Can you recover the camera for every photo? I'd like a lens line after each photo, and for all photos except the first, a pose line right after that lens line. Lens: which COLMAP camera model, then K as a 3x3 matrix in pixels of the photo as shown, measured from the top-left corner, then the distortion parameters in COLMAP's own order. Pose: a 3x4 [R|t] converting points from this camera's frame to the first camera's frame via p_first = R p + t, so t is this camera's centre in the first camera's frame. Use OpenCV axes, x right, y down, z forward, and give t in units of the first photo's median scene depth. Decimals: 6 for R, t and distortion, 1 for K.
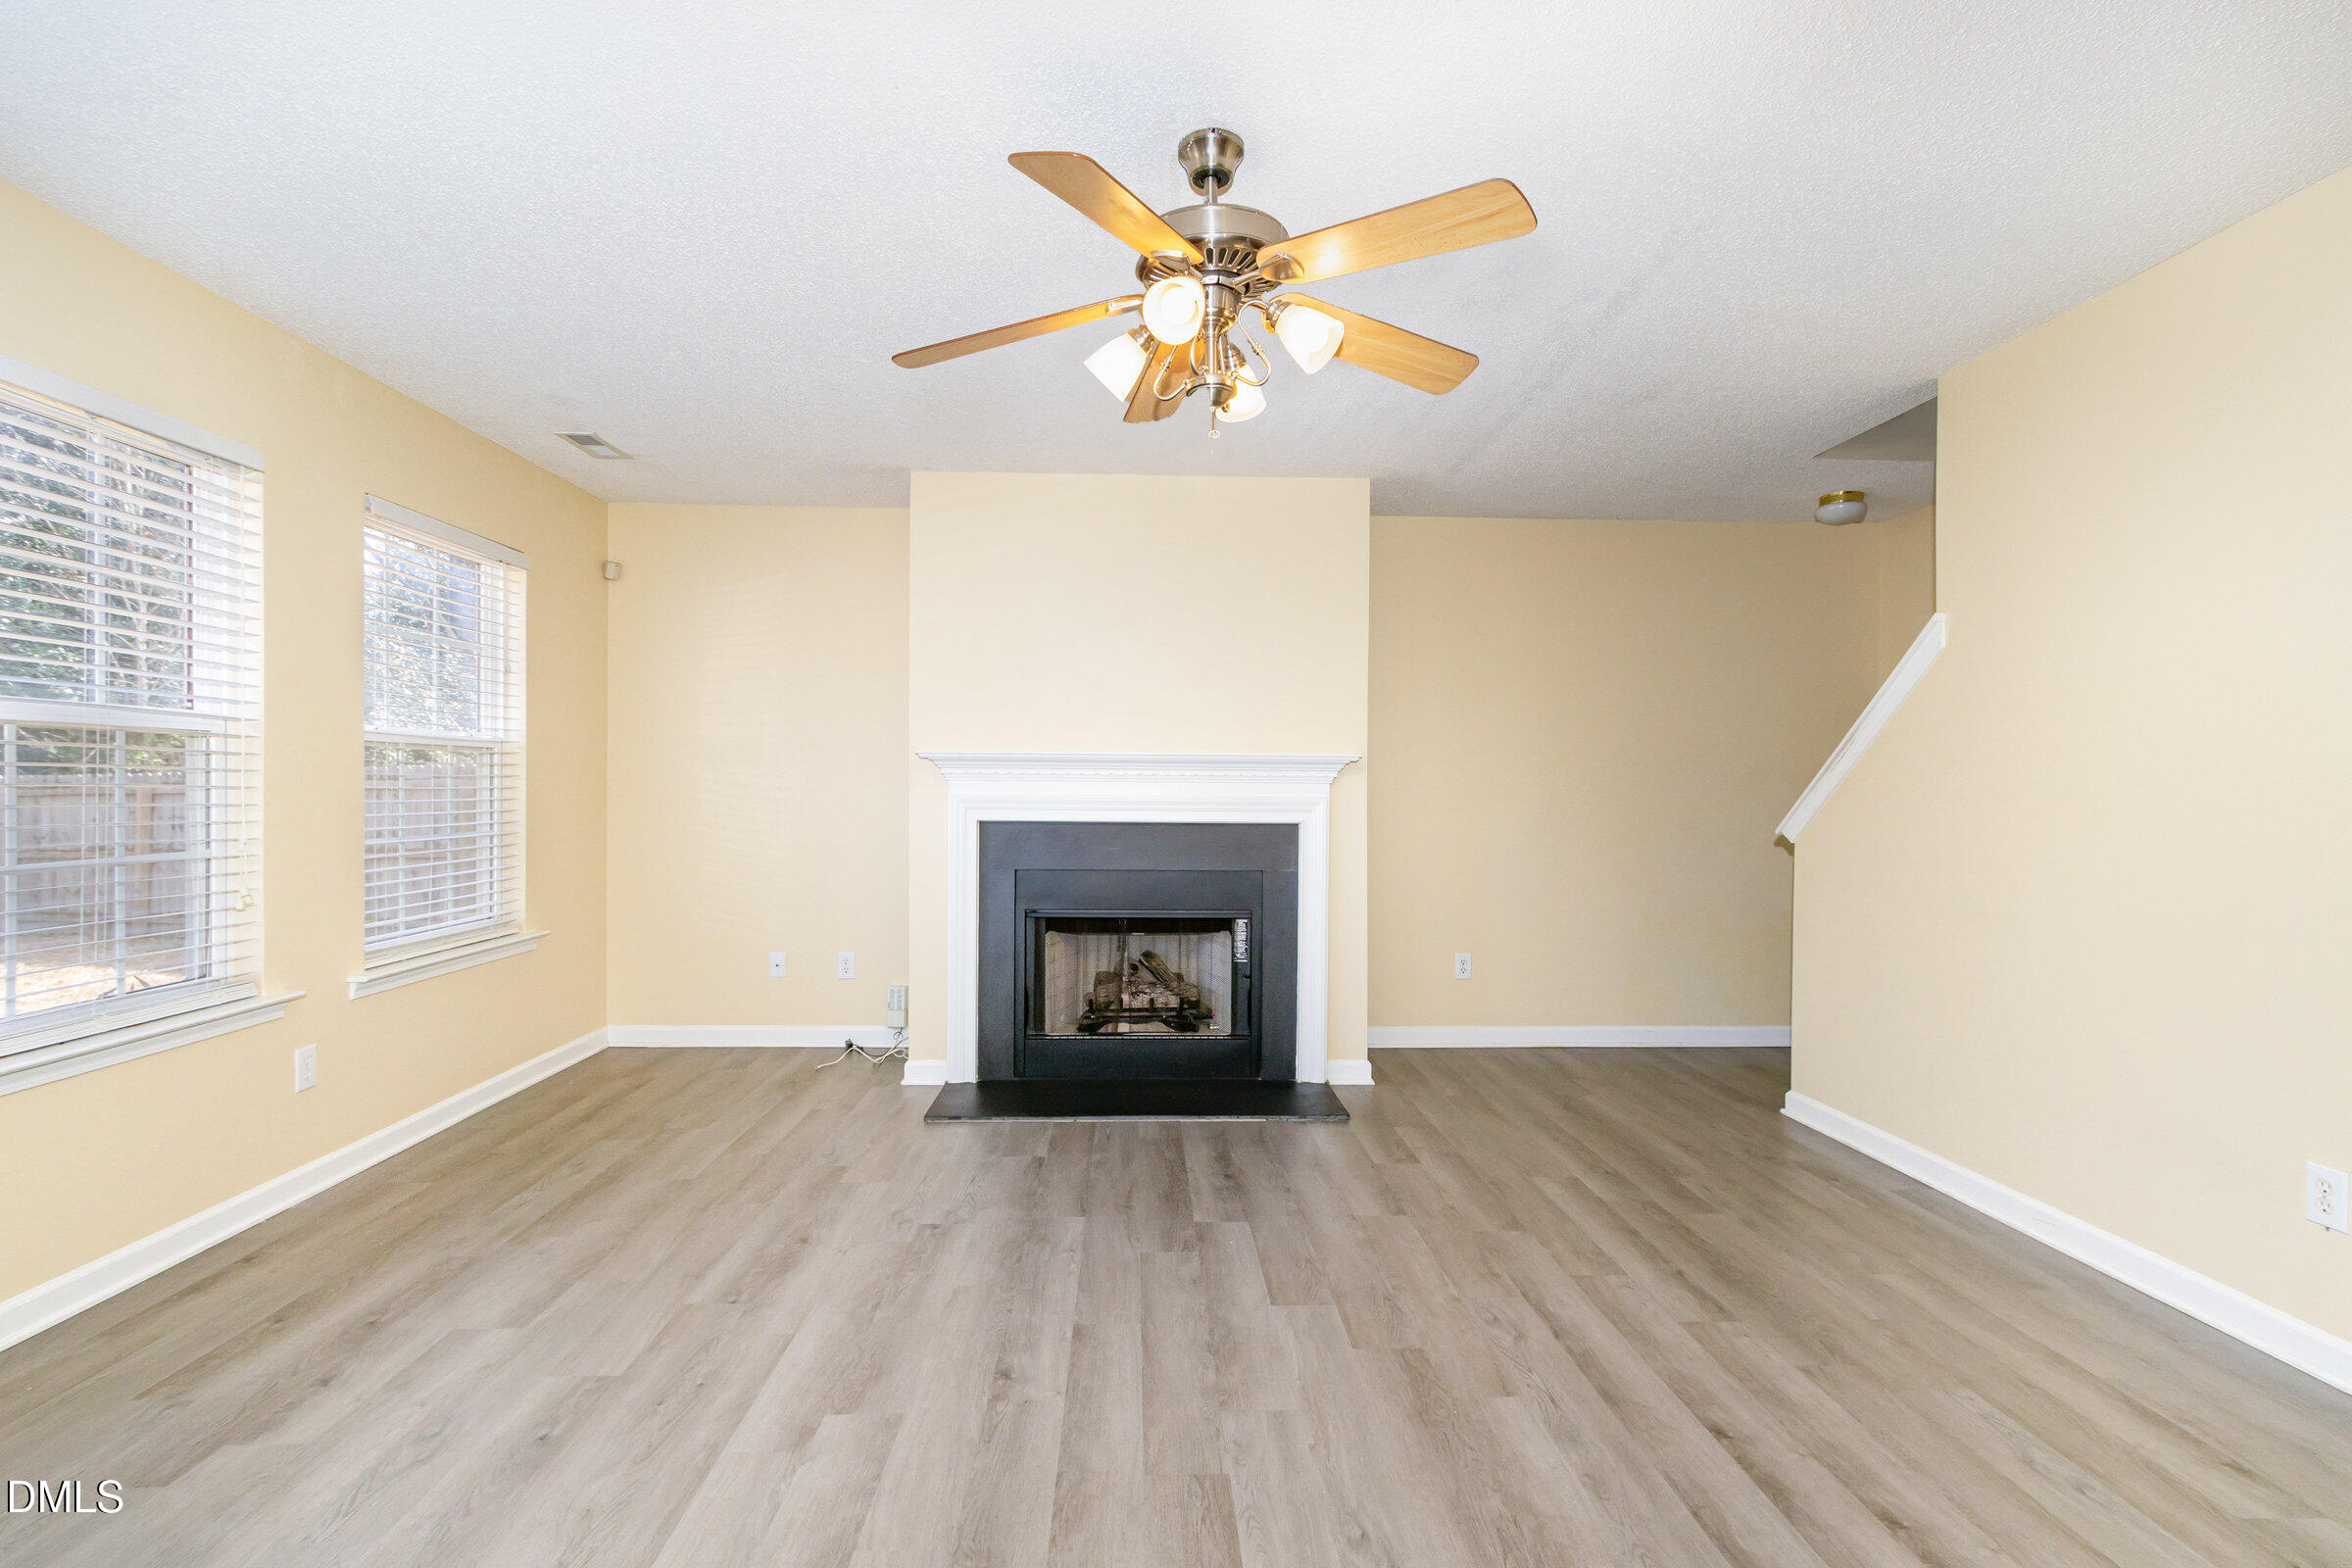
lens RADIAL K [[1100.8, 0, 1170.9], [0, 1100.8, 790.9], [0, 0, 1]] dist [0.002802, 0.000504]
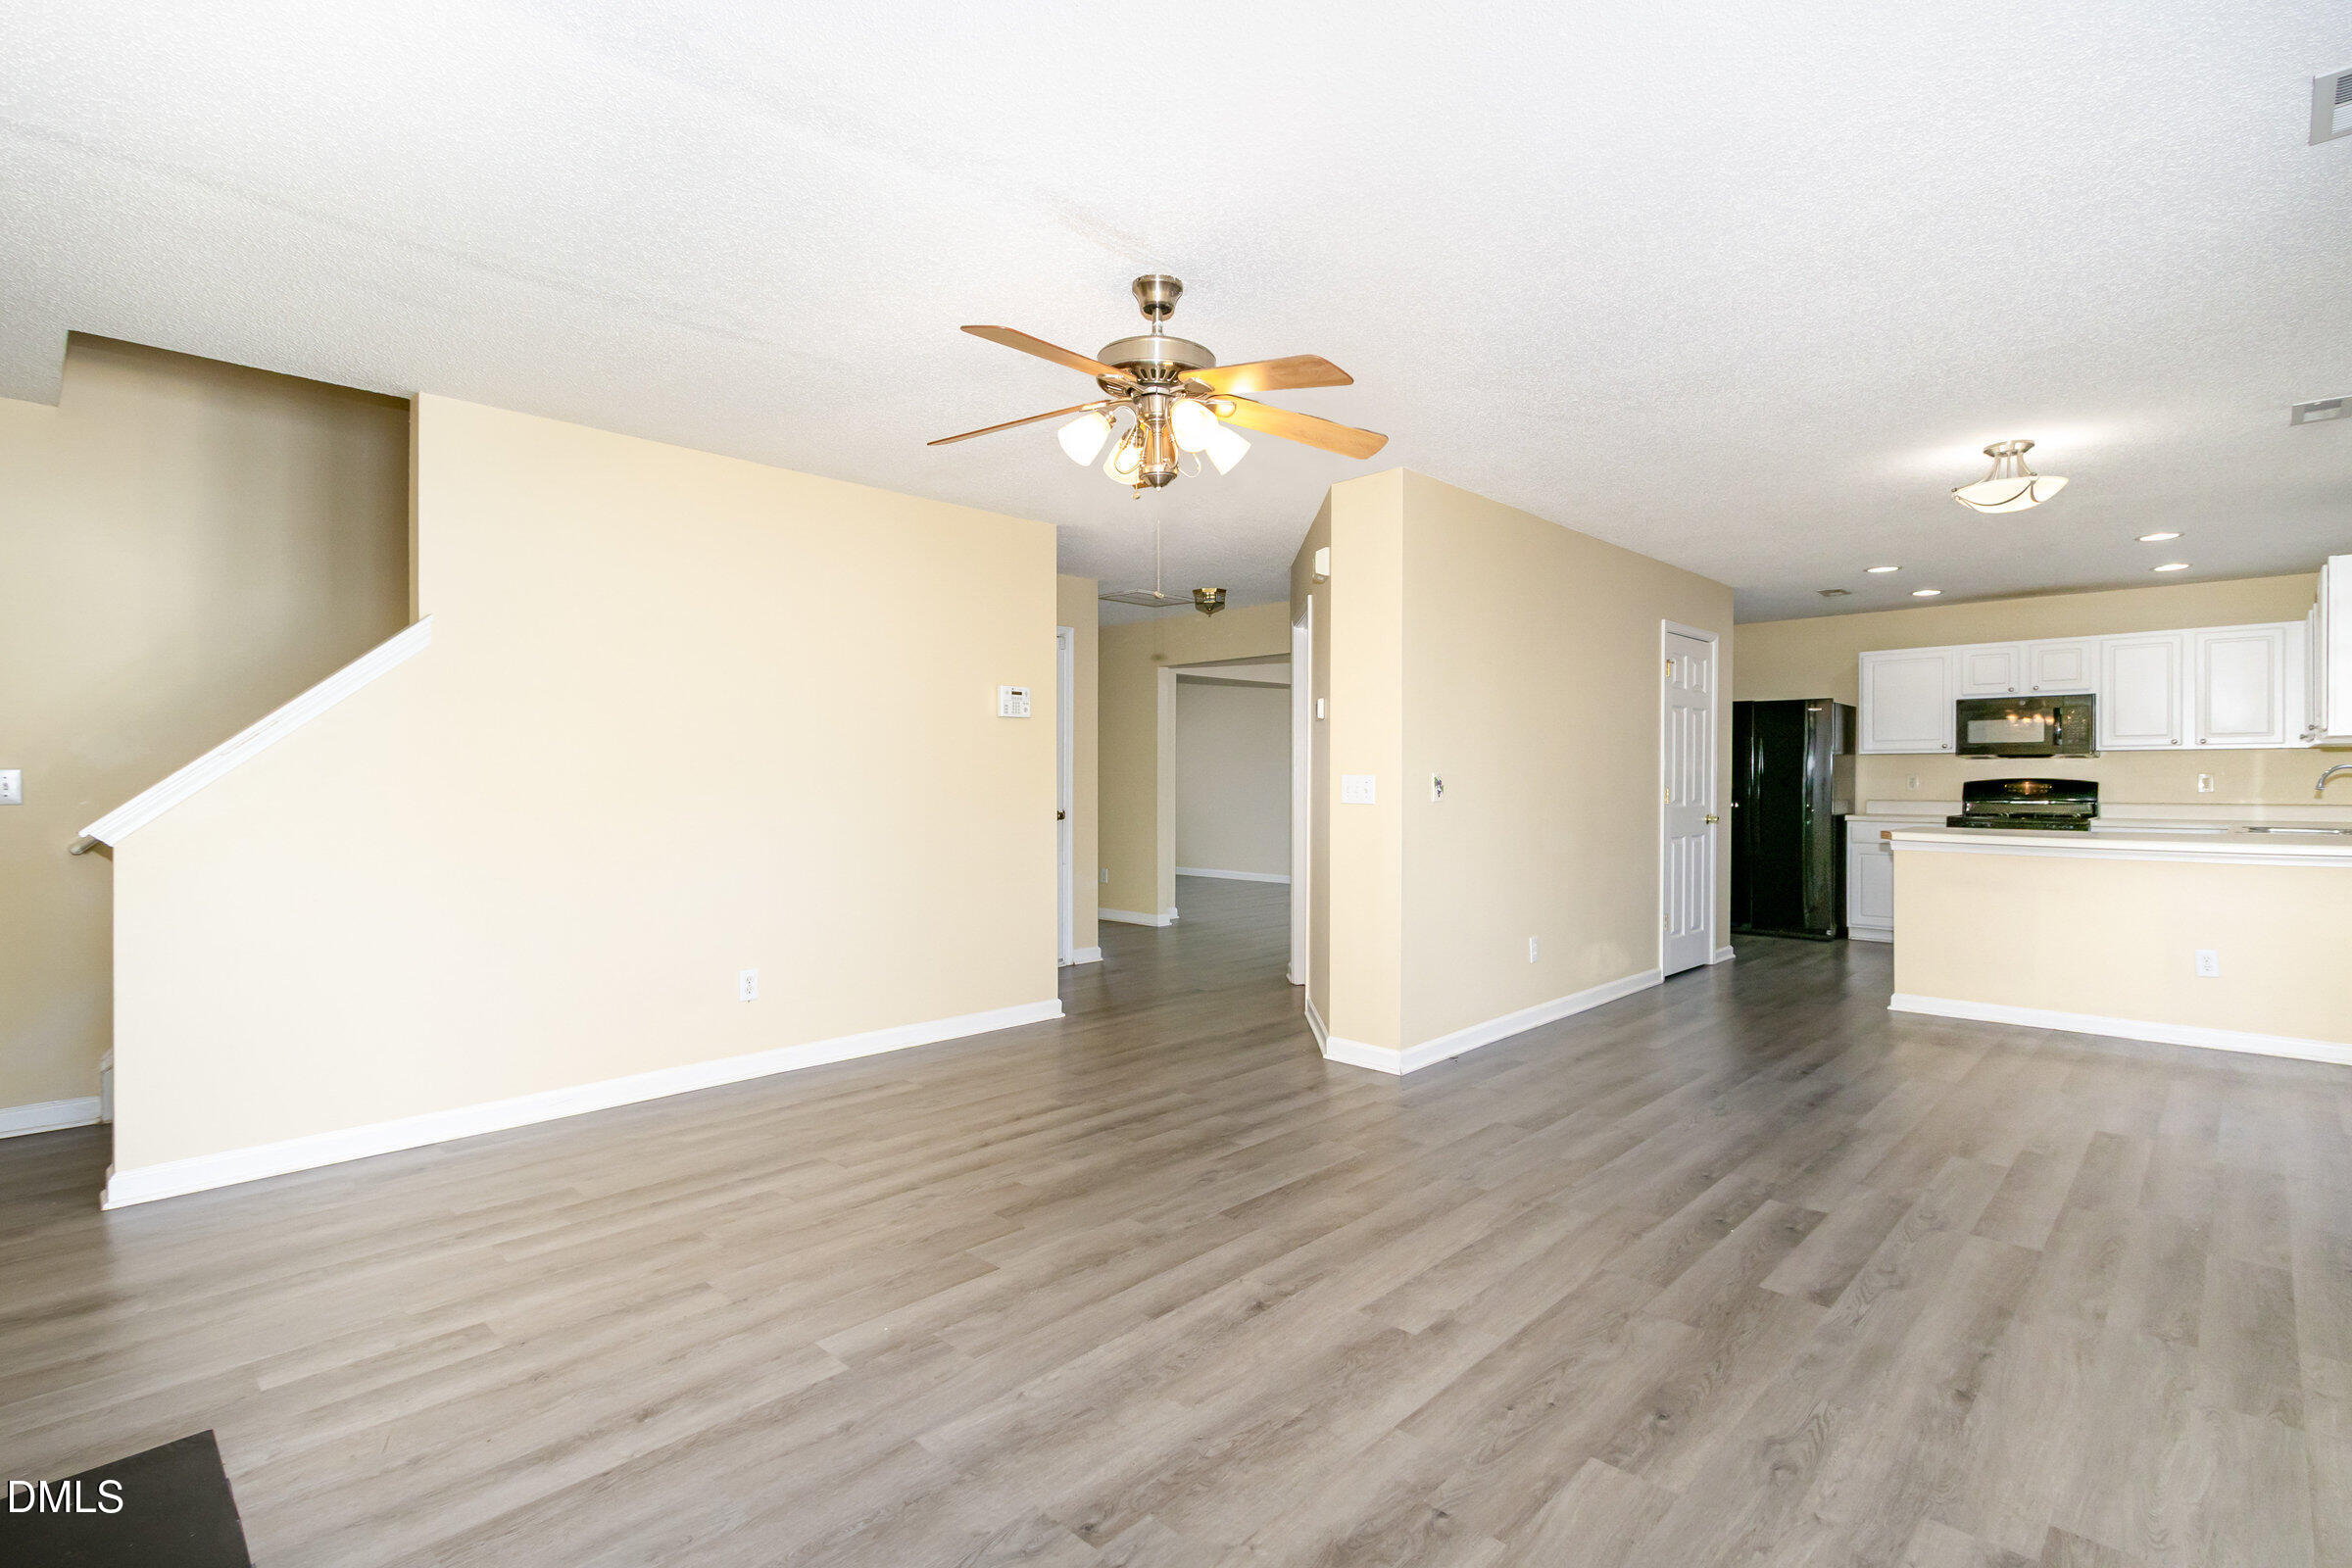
lens RADIAL K [[1100.8, 0, 1170.9], [0, 1100.8, 790.9], [0, 0, 1]] dist [0.002802, 0.000504]
pose [[-0.690787, -0.013464, 0.722933, -0.858832], [-0.002626, 0.999867, 0.016112, -0.010312], [-0.723054, 0.009231, -0.690730, 1.769016]]
